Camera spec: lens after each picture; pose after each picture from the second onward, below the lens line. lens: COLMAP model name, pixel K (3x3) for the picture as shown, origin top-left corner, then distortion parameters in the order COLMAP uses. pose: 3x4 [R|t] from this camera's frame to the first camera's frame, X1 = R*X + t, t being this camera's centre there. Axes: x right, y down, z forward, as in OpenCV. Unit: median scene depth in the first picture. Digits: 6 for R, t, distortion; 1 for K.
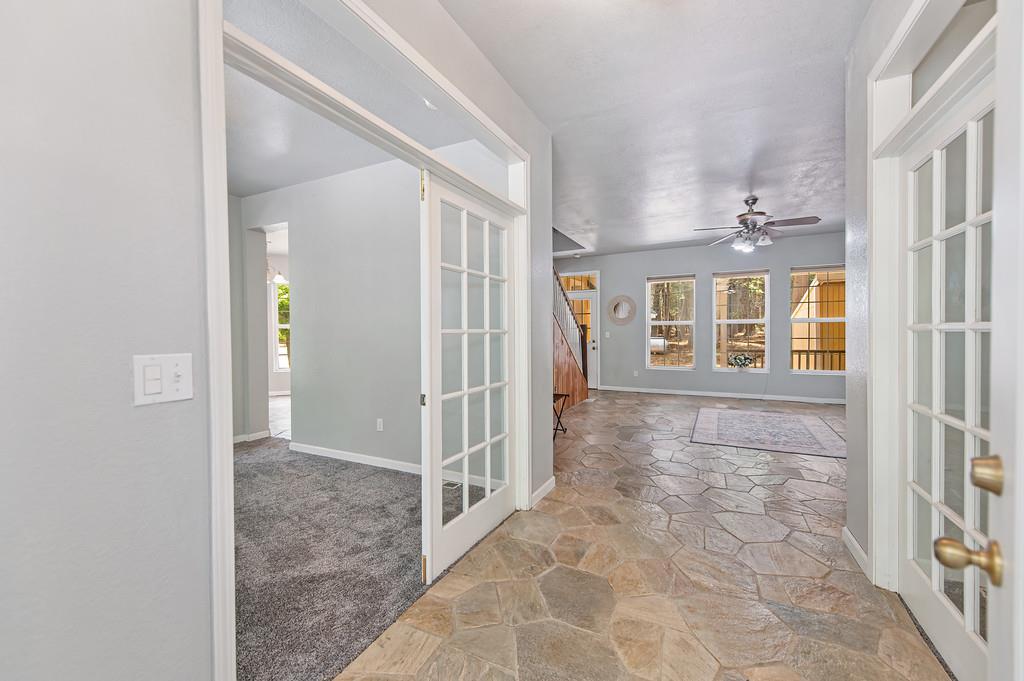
lens RADIAL K [[410.2, 0, 506.0], [0, 410.2, 339.8], [0, 0, 1]] dist [0.008016, -0.002165]
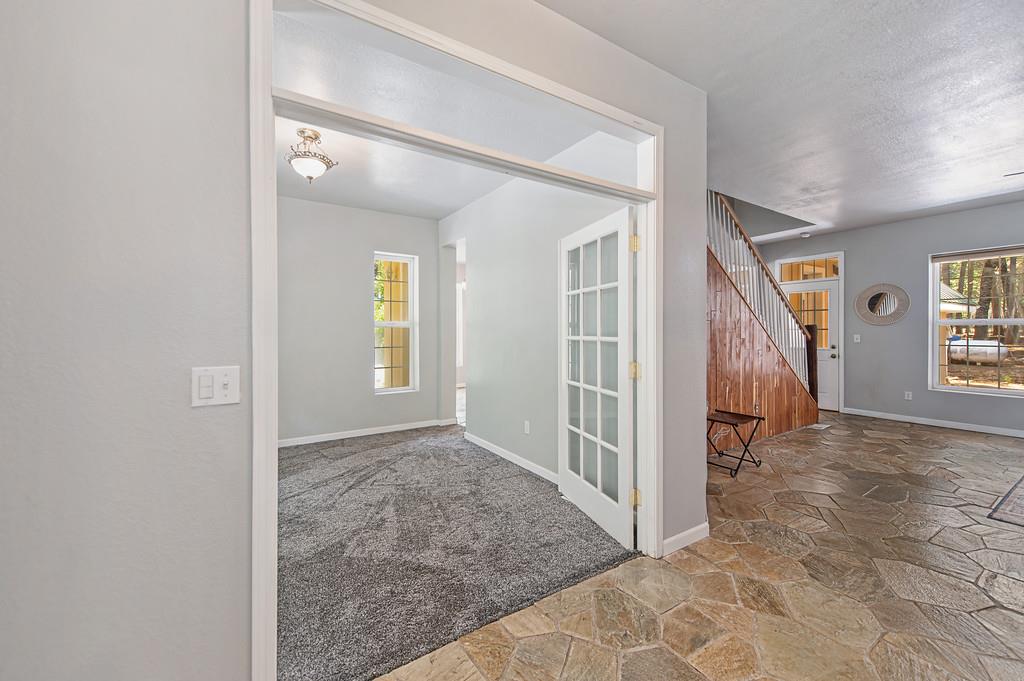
lens RADIAL K [[410.2, 0, 509.0], [0, 410.2, 329.8], [0, 0, 1]] dist [0.008016, -0.002165]
pose [[0.861302, 0.007708, -0.508035, 0.181906], [-0.014517, 0.999850, -0.009442, -0.024754], [0.507887, 0.015507, 0.861284, 0.116245]]
